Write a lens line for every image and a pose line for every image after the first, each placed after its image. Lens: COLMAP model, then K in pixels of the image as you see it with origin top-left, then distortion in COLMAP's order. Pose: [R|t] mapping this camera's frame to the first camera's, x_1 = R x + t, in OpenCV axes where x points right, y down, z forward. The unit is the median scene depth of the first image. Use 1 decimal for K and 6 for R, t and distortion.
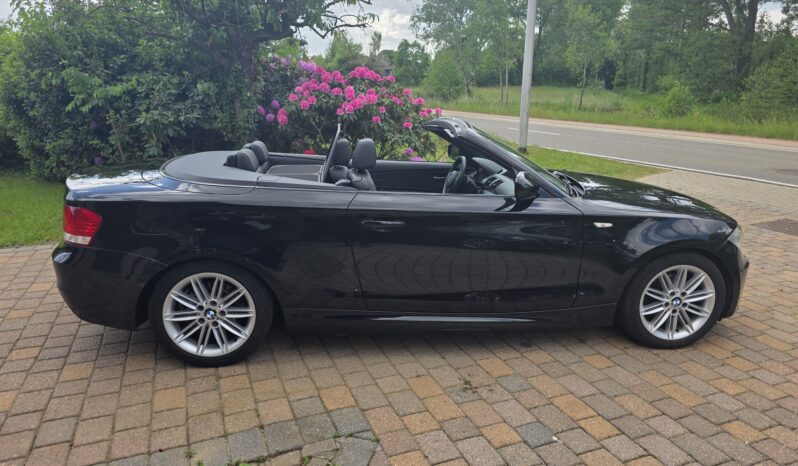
lens RADIAL K [[537.3, 0, 395.4], [0, 537.3, 226.6], [0, 0, 1]] dist [0.054498, -0.051092]
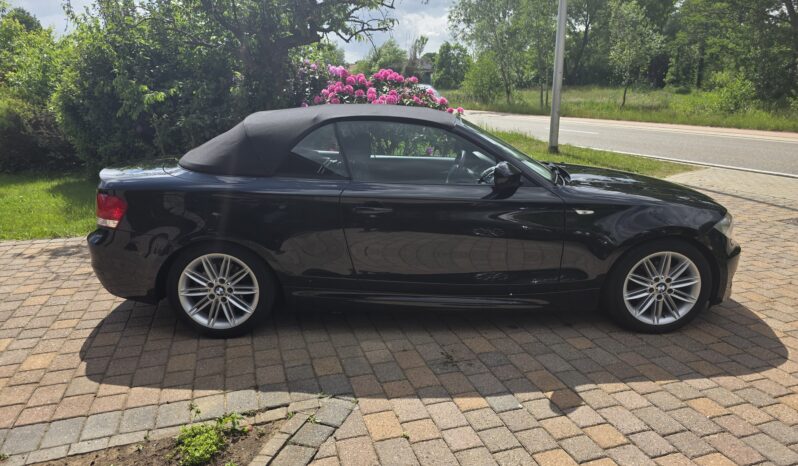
lens RADIAL K [[536.8, 0, 388.3], [0, 536.8, 230.4], [0, 0, 1]] dist [0.057152, -0.055217]
pose [[0.995427, 0.004012, -0.095443, 0.100214], [-0.003980, 0.999992, 0.000520, 0.031488], [0.095444, -0.000138, 0.995435, -0.071211]]
